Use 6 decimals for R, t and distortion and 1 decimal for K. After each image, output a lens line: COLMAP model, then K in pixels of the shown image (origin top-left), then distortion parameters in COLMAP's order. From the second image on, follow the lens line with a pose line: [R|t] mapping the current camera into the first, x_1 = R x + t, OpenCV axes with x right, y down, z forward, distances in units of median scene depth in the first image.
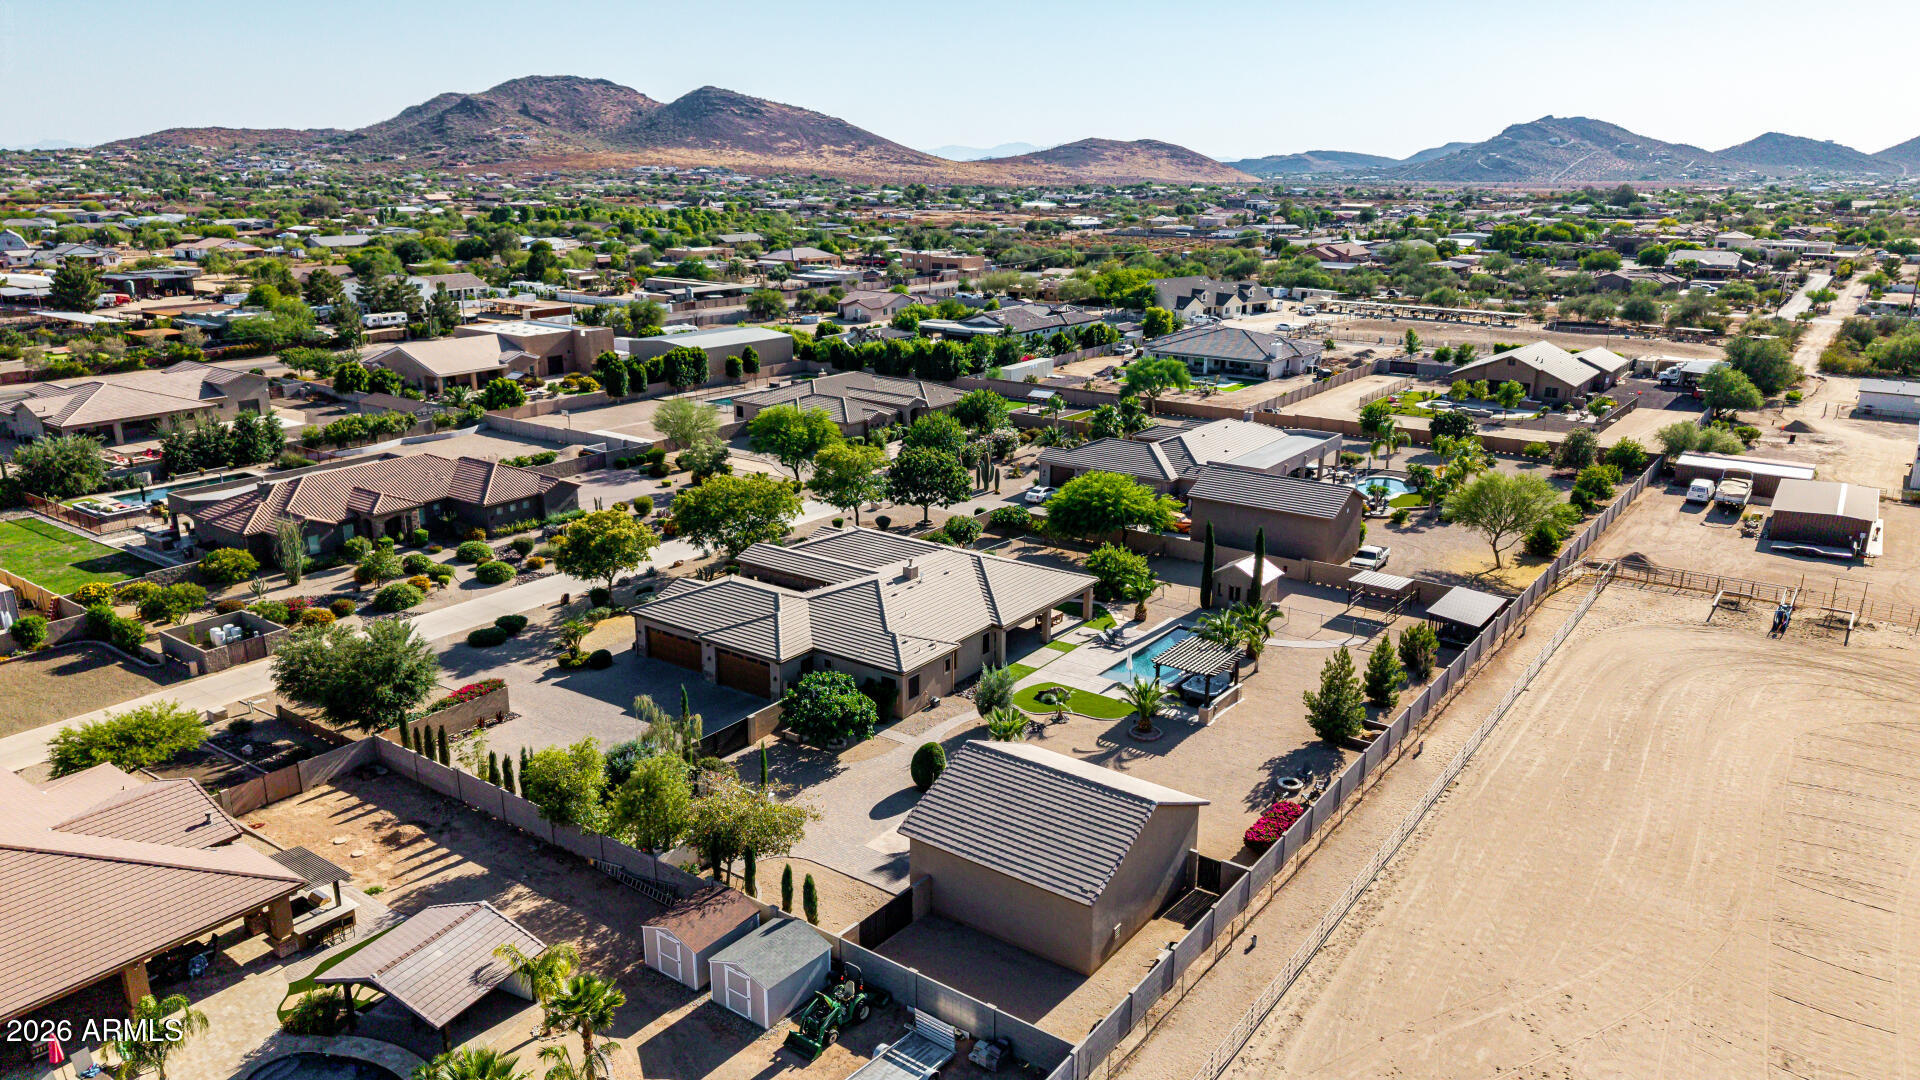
lens RADIAL K [[1284.2, 0, 950.1], [0, 1284.2, 535.5], [0, 0, 1]] dist [0.050855, -0.049776]
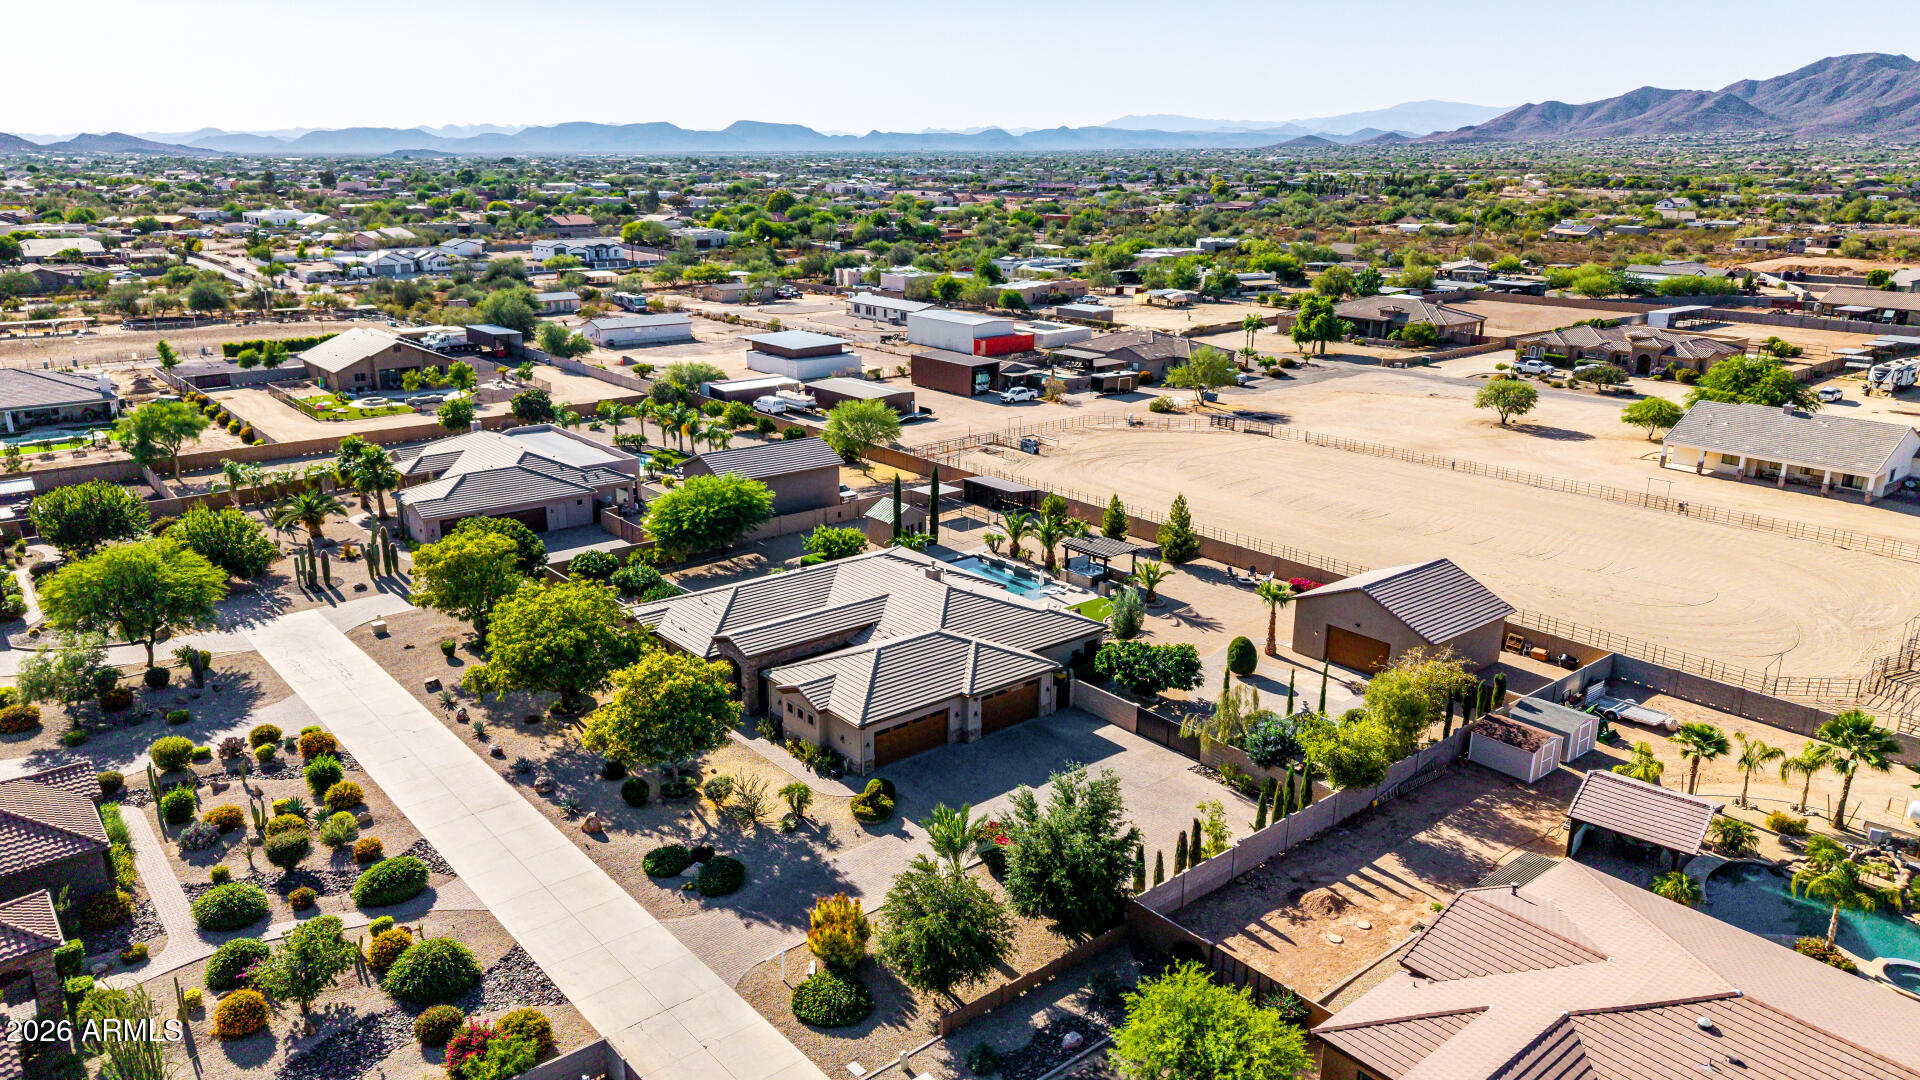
lens RADIAL K [[1284.2, 0, 963.0], [0, 1284.2, 537.6], [0, 0, 1]] dist [0.050855, -0.049776]
pose [[0.237544, -0.275269, 0.931558, -1.094522], [0.261401, 0.941746, 0.211623, -0.235478], [-0.935544, 0.193240, 0.295661, 0.792807]]
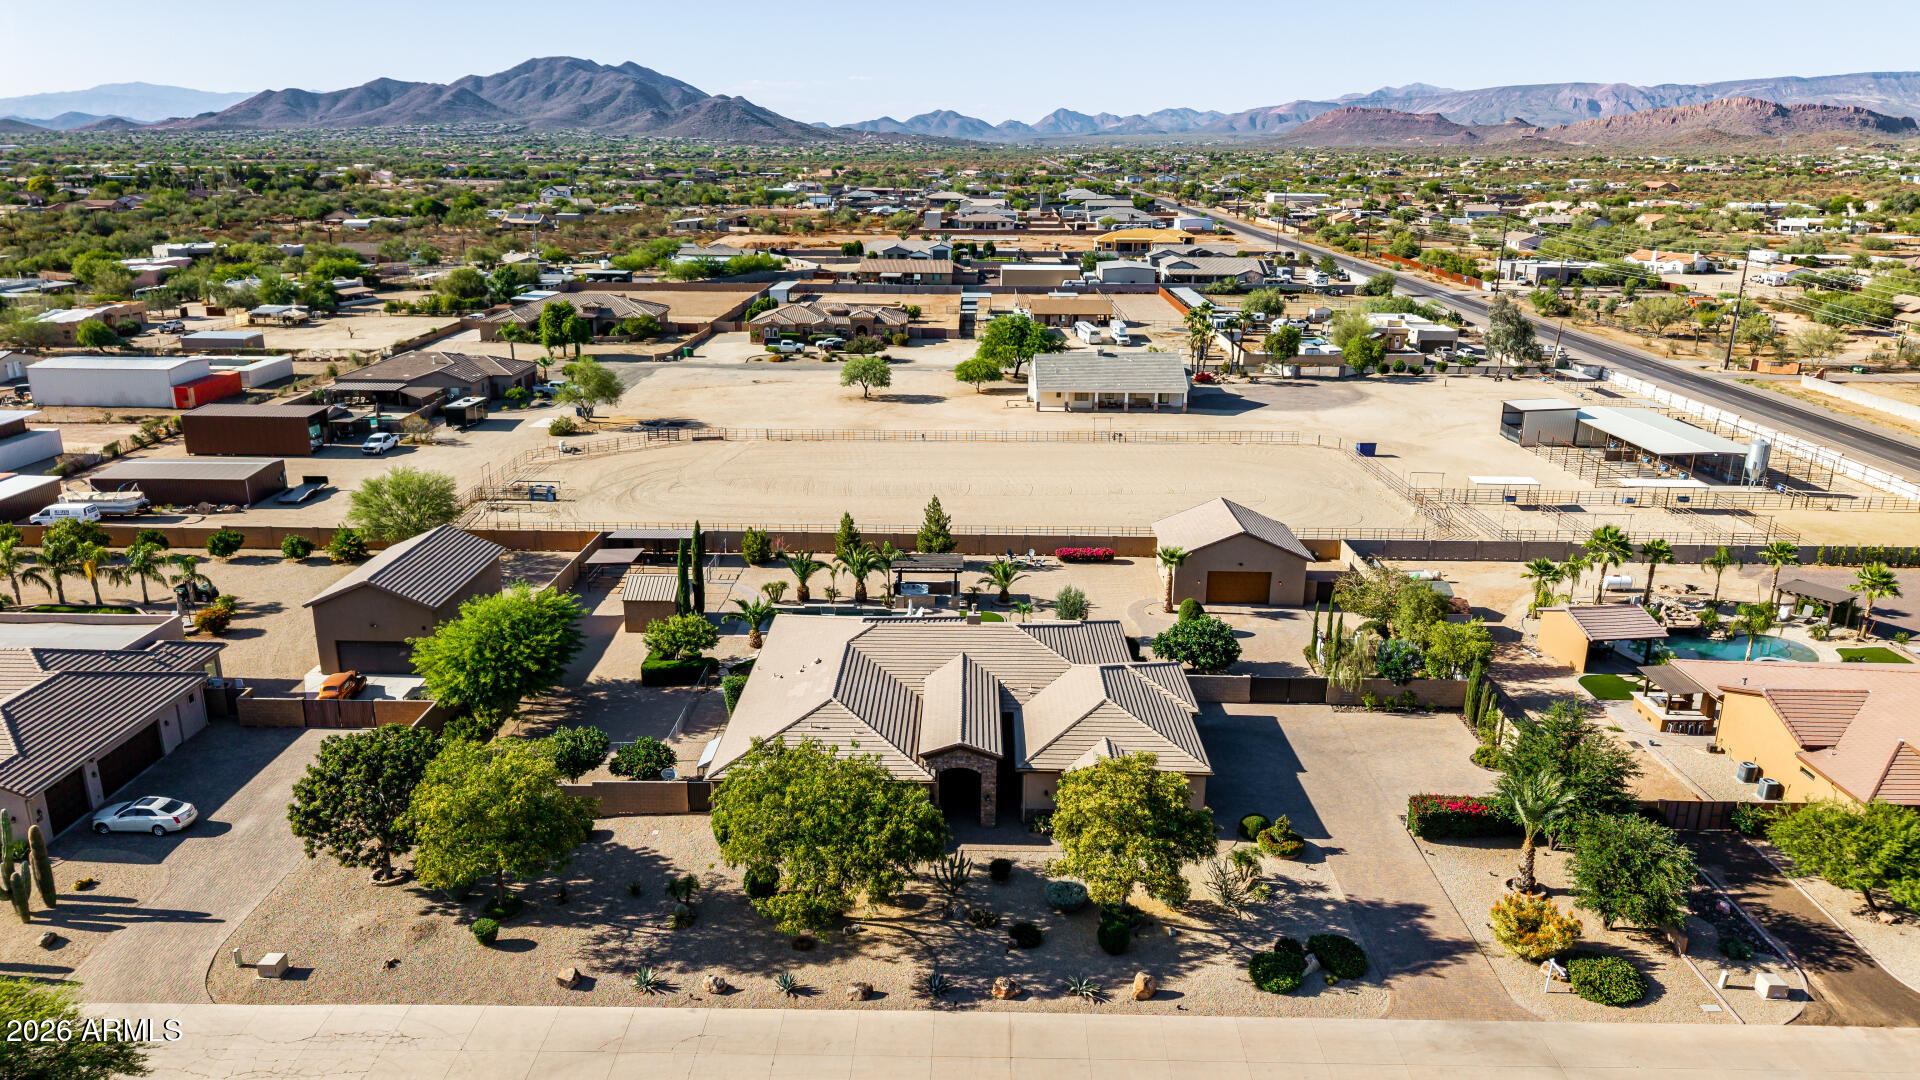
lens RADIAL K [[1284.2, 0, 961.0], [0, 1284.2, 544.4], [0, 0, 1]] dist [0.050855, -0.049776]
pose [[-0.573811, -0.242703, 0.782200, -0.834698], [0.218191, 0.875260, 0.431640, -0.477673], [-0.789388, 0.418349, -0.449278, 1.620229]]
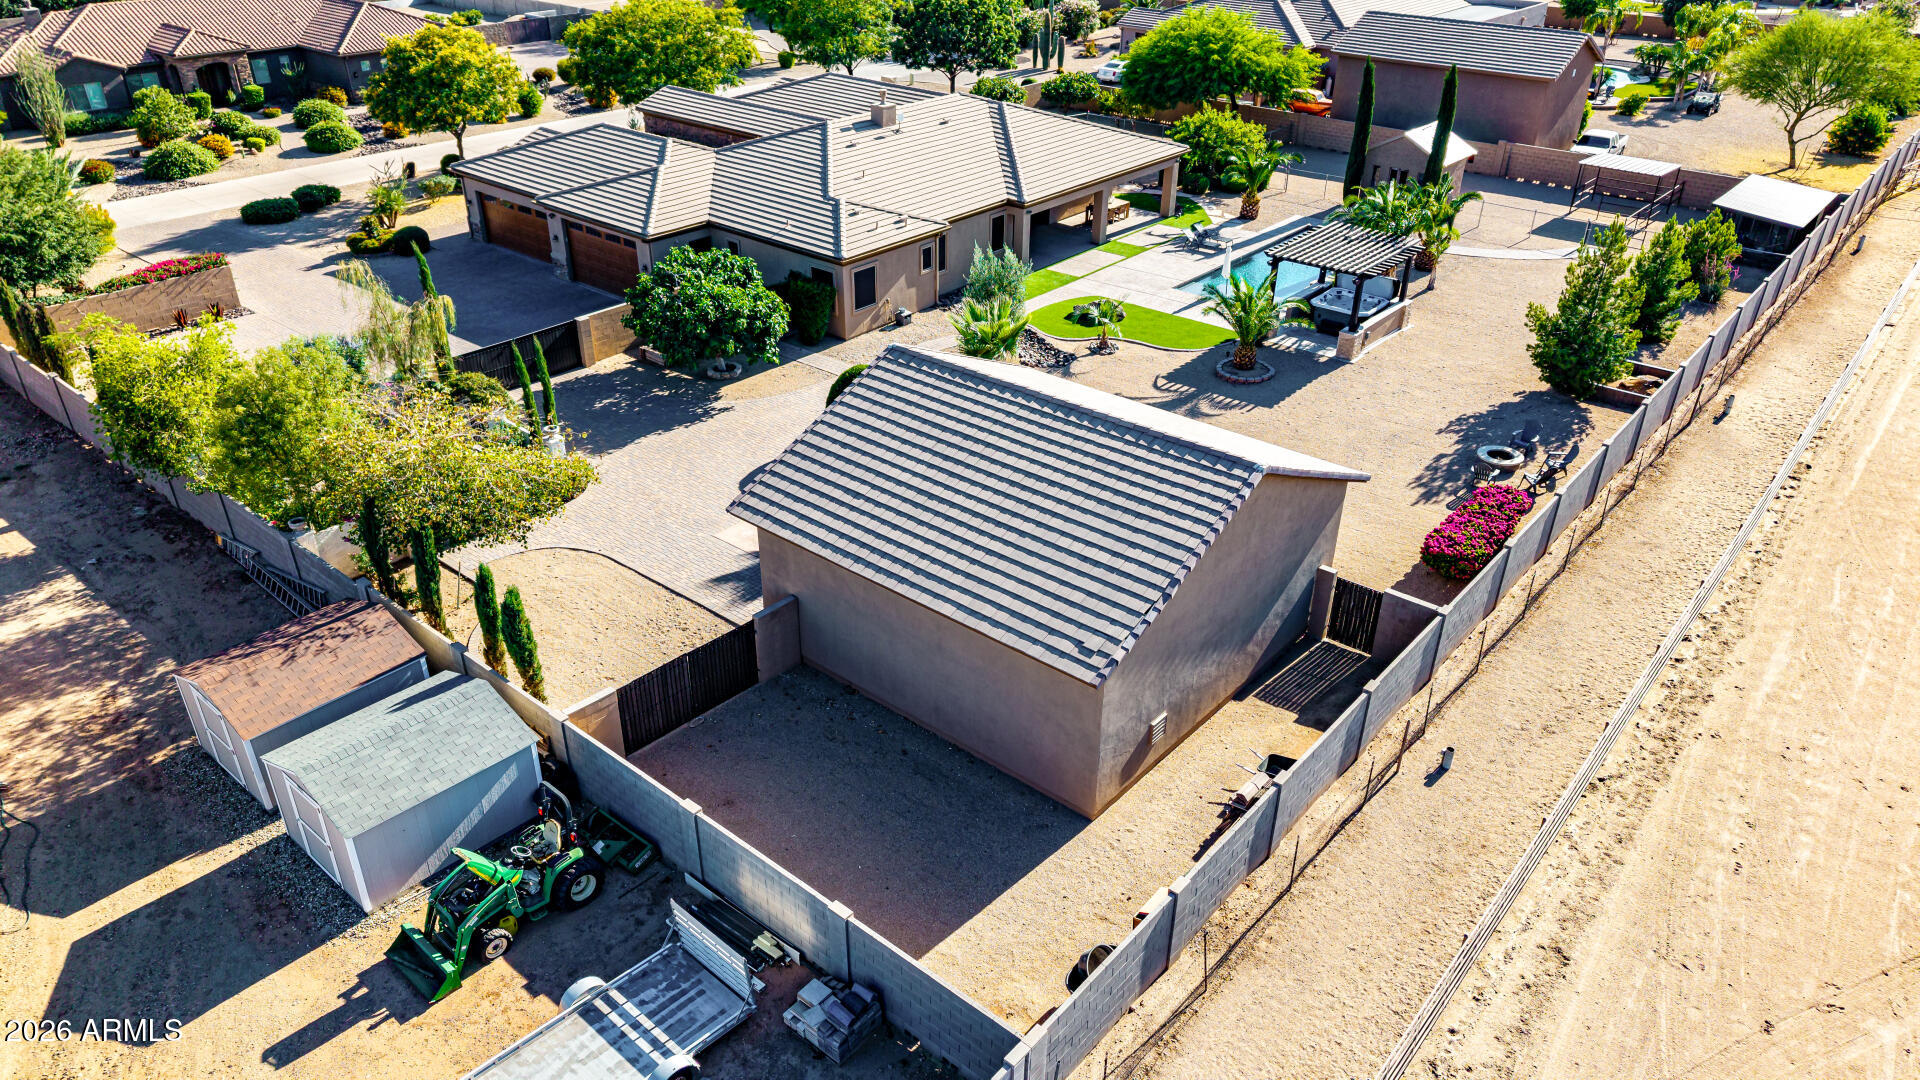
lens RADIAL K [[1284.2, 0, 961.2], [0, 1284.2, 527.9], [0, 0, 1]] dist [0.050855, -0.049776]
pose [[0.997550, 0.039464, -0.057765, 0.059011], [-0.025319, 0.973388, 0.227762, 0.092673], [0.065216, -0.225742, 0.972002, 0.398584]]
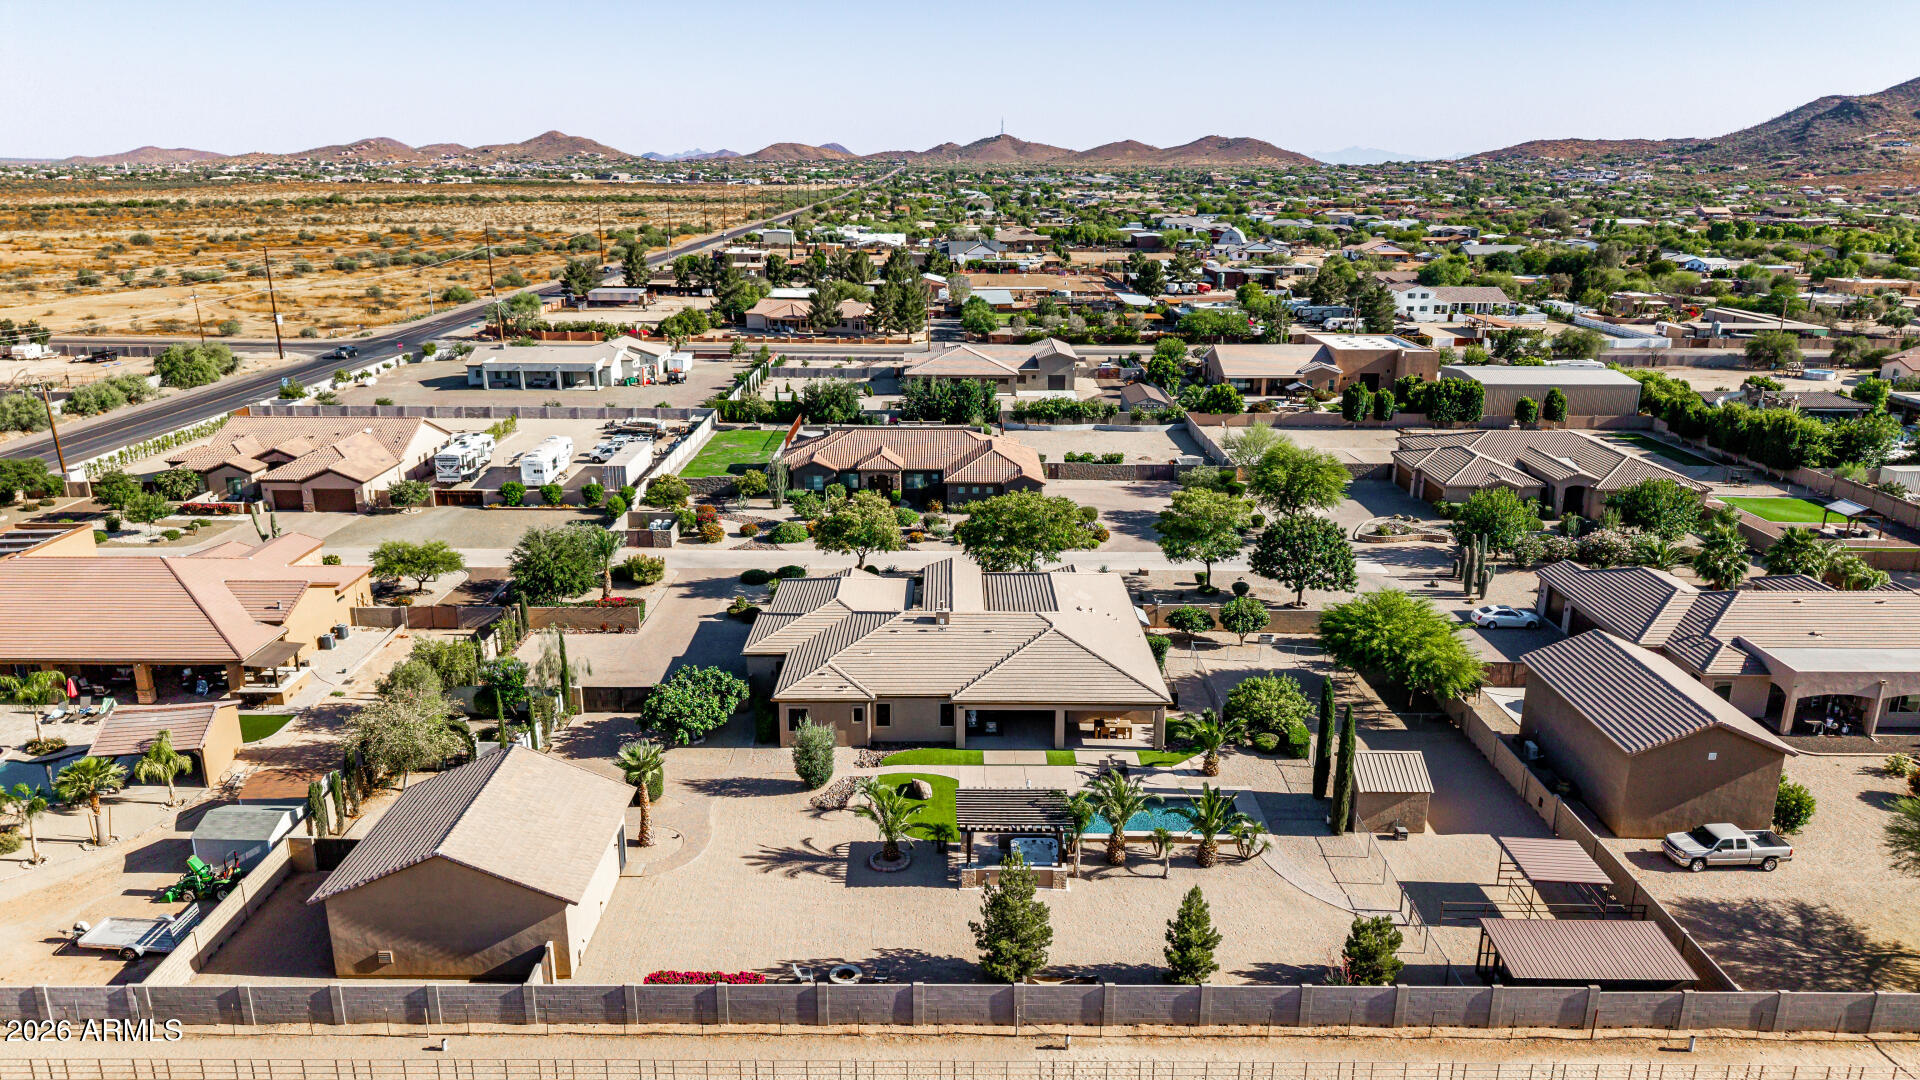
lens RADIAL K [[1284.2, 0, 960.9], [0, 1284.2, 539.3], [0, 0, 1]] dist [0.050855, -0.049776]
pose [[0.600018, 0.225547, -0.767533, 0.775829], [-0.229186, 0.967681, 0.105197, -0.144682], [0.766455, 0.112788, 0.632318, 0.492925]]
